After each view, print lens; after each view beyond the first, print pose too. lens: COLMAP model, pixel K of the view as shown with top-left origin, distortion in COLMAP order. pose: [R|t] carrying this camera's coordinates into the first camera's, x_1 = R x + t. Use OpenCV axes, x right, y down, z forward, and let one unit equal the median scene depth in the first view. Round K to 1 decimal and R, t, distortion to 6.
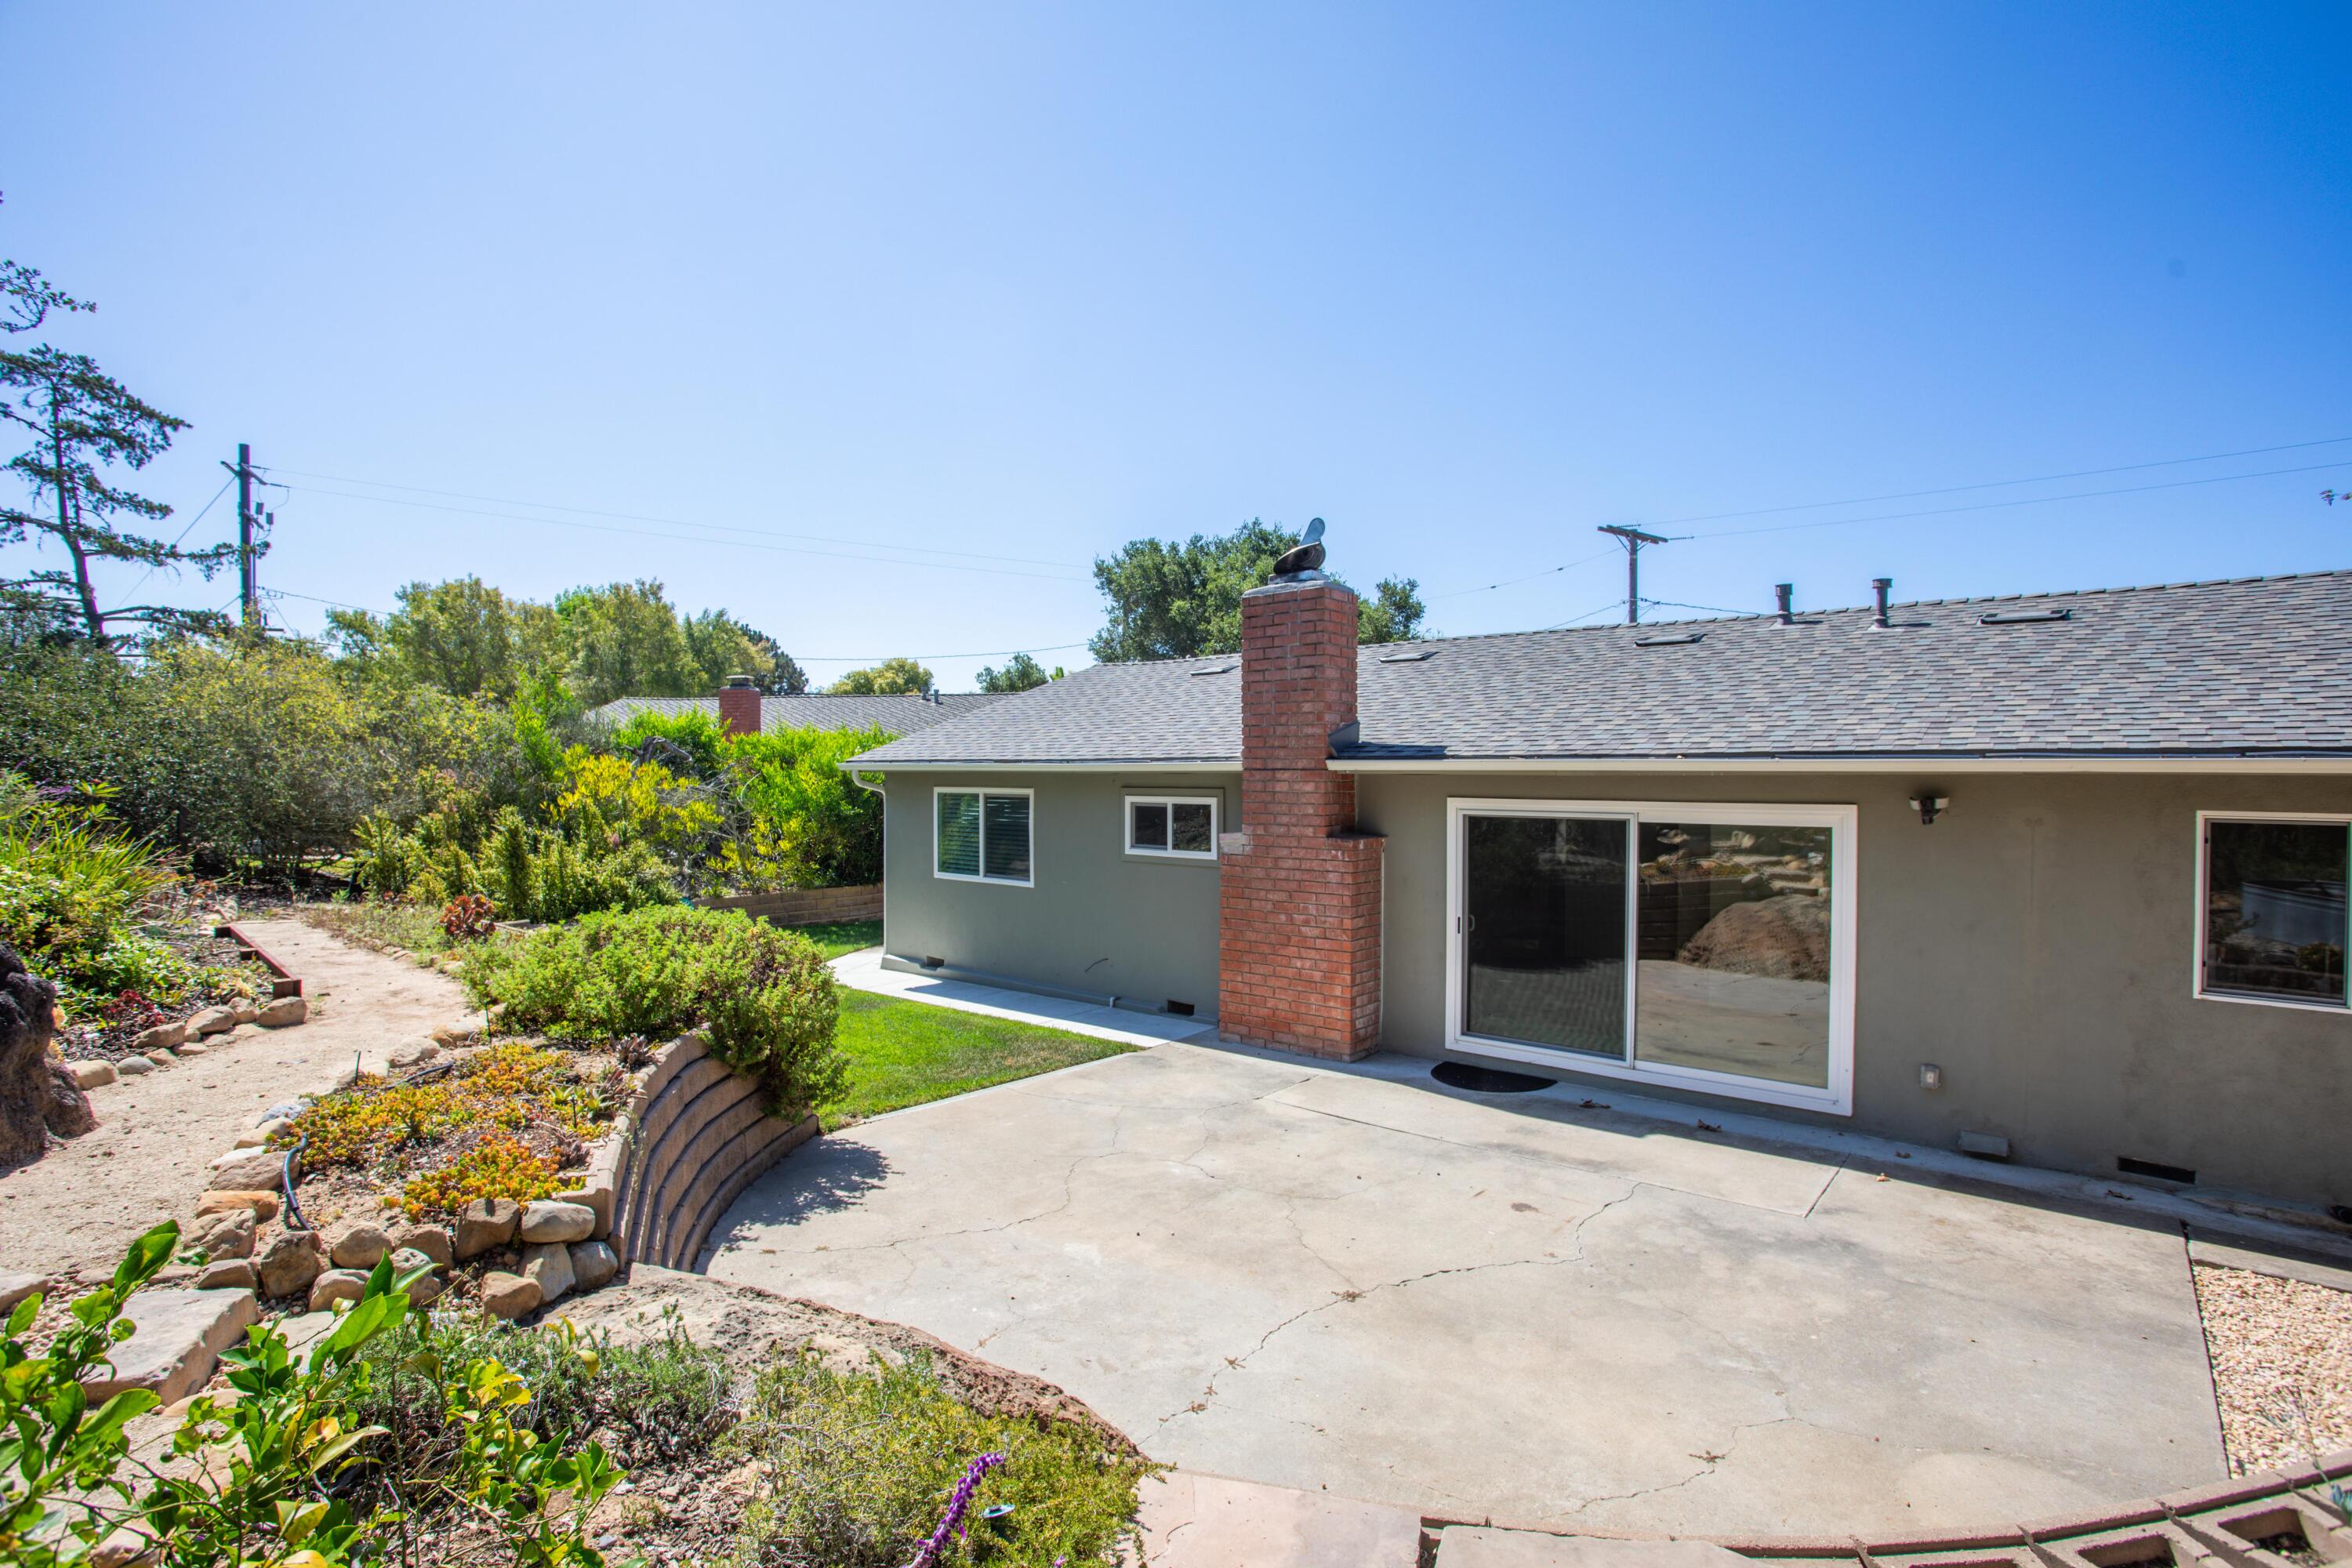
lens RADIAL K [[1127.9, 0, 1175.4], [0, 1127.9, 755.9], [0, 0, 1]] dist [-0.001608, 0.000034]
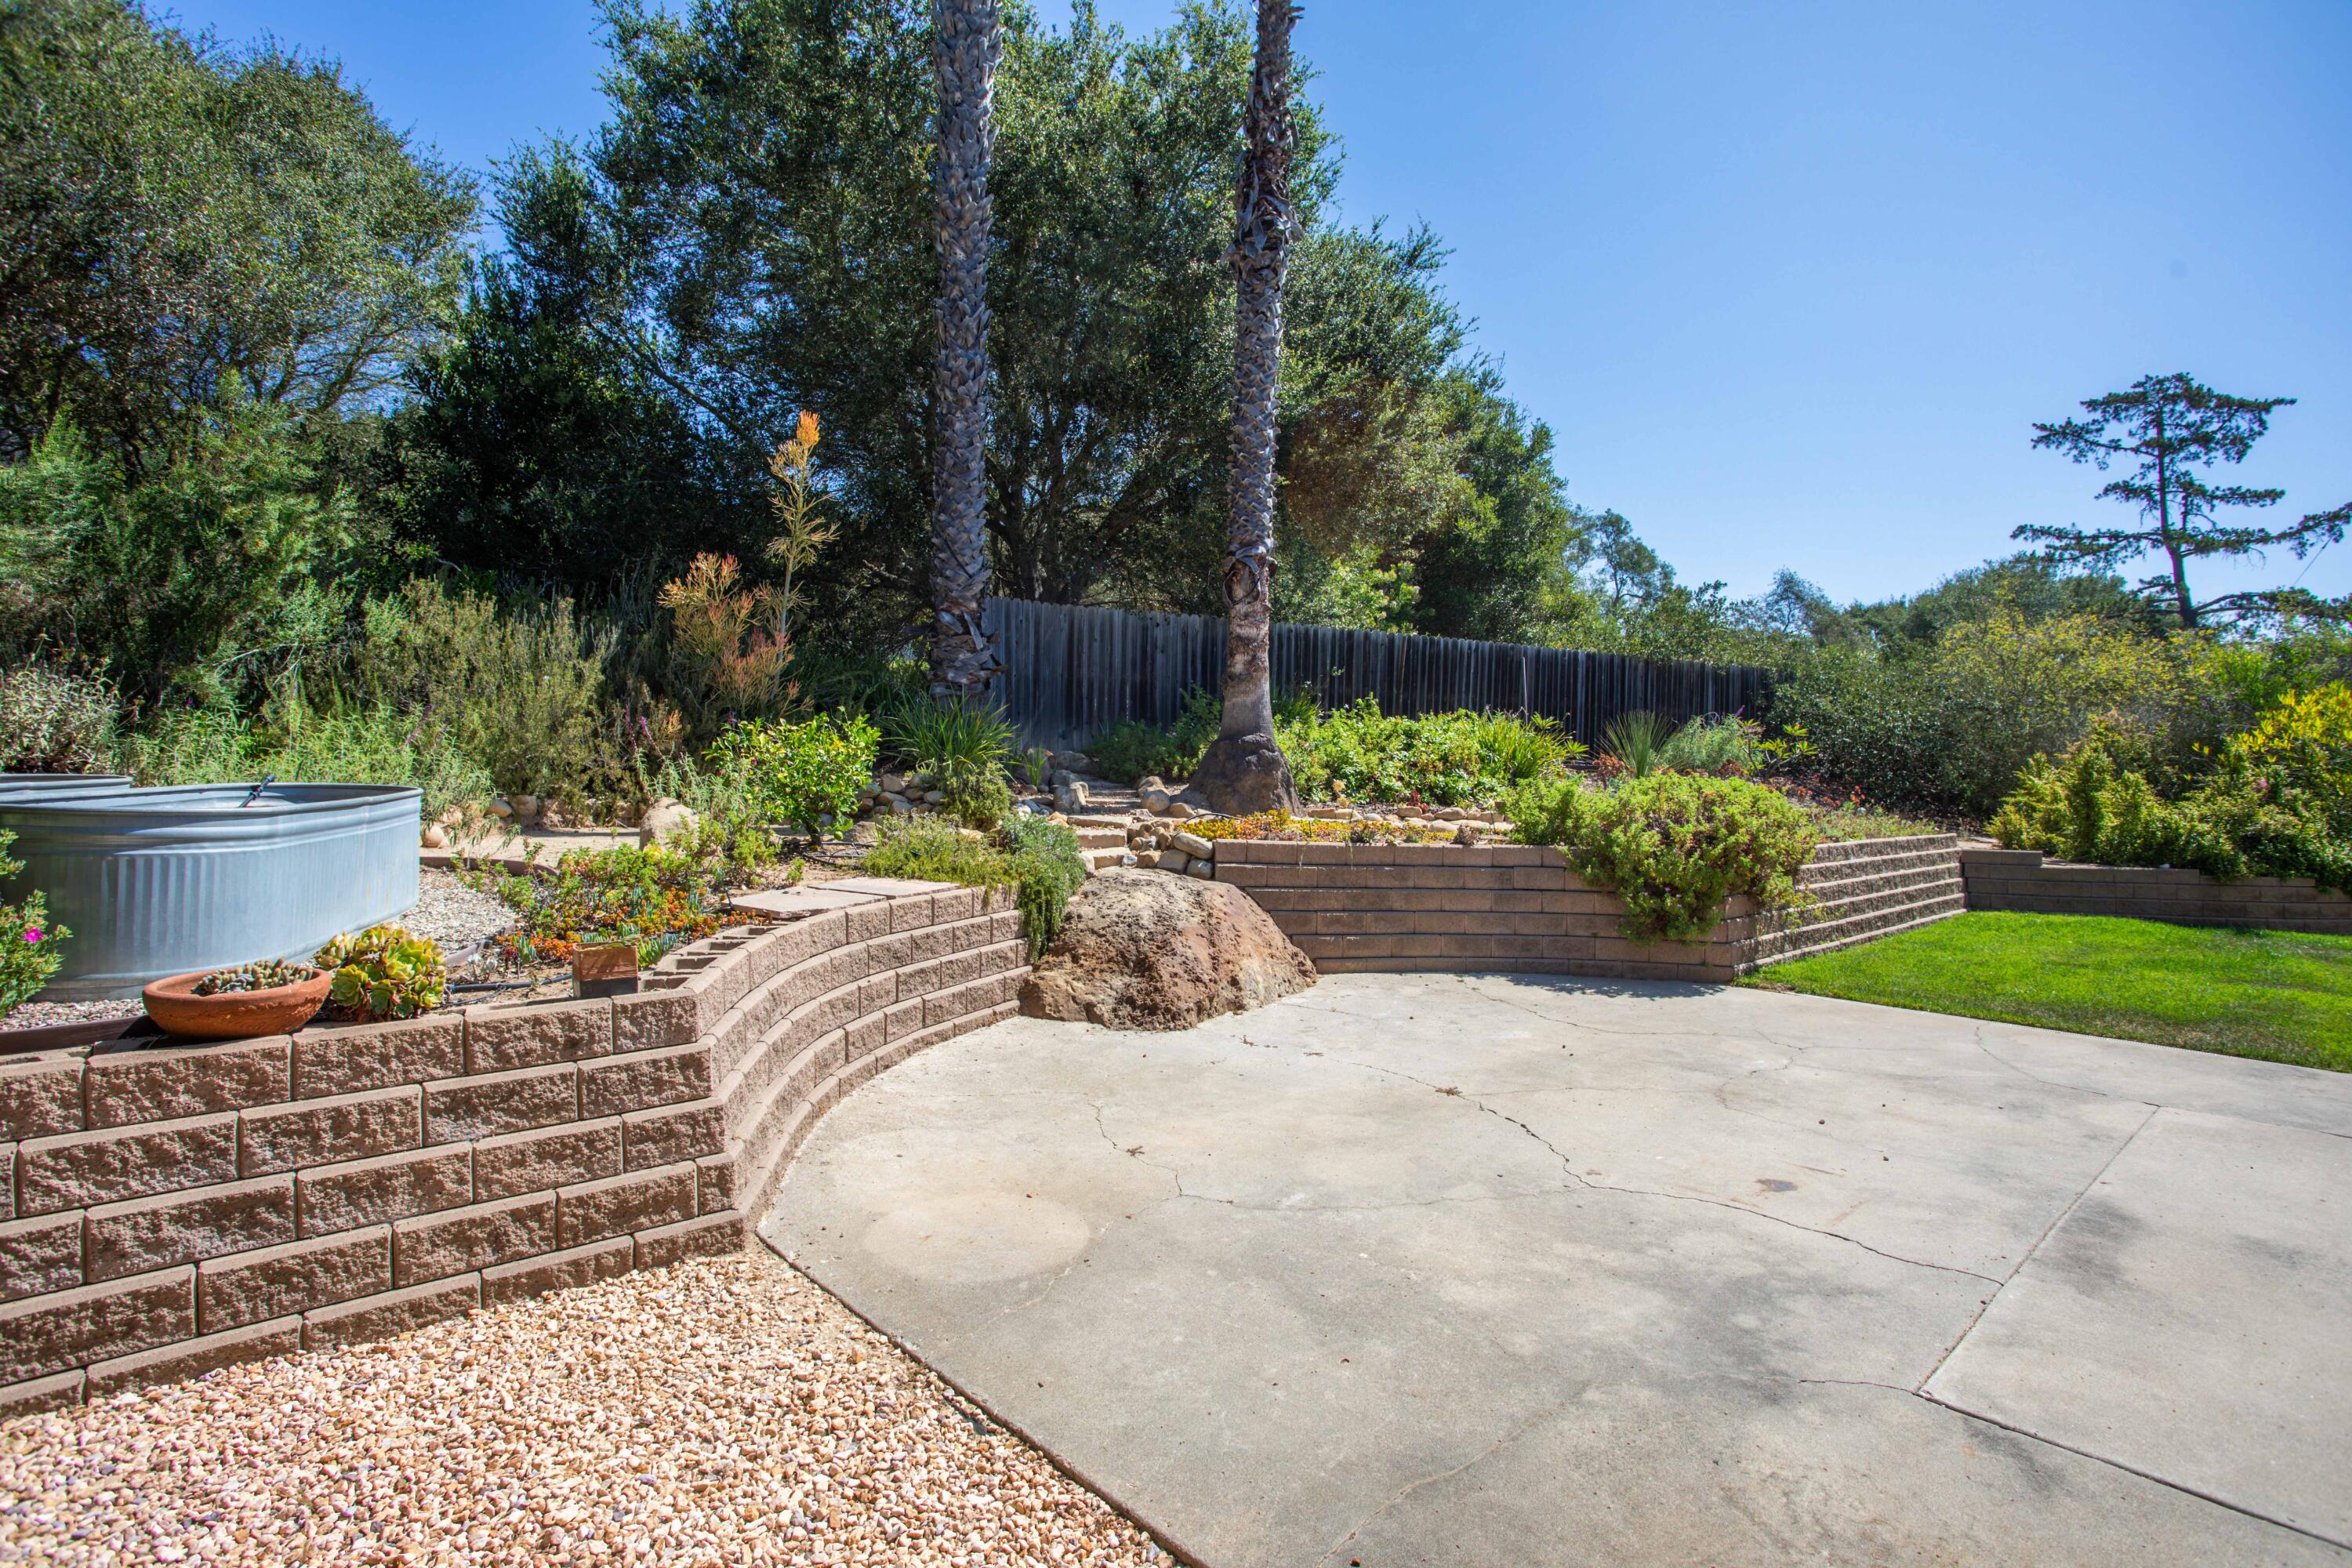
lens RADIAL K [[1144.4, 0, 1176.0], [0, 1144.4, 784.0], [0, 0, 1]] dist [0.000517, 0.000147]
pose [[-0.138627, -0.000871, -0.990344, 0.254840], [-0.009455, 0.999955, 0.000444, 0.048695], [0.990299, 0.009425, -0.138629, 0.200202]]
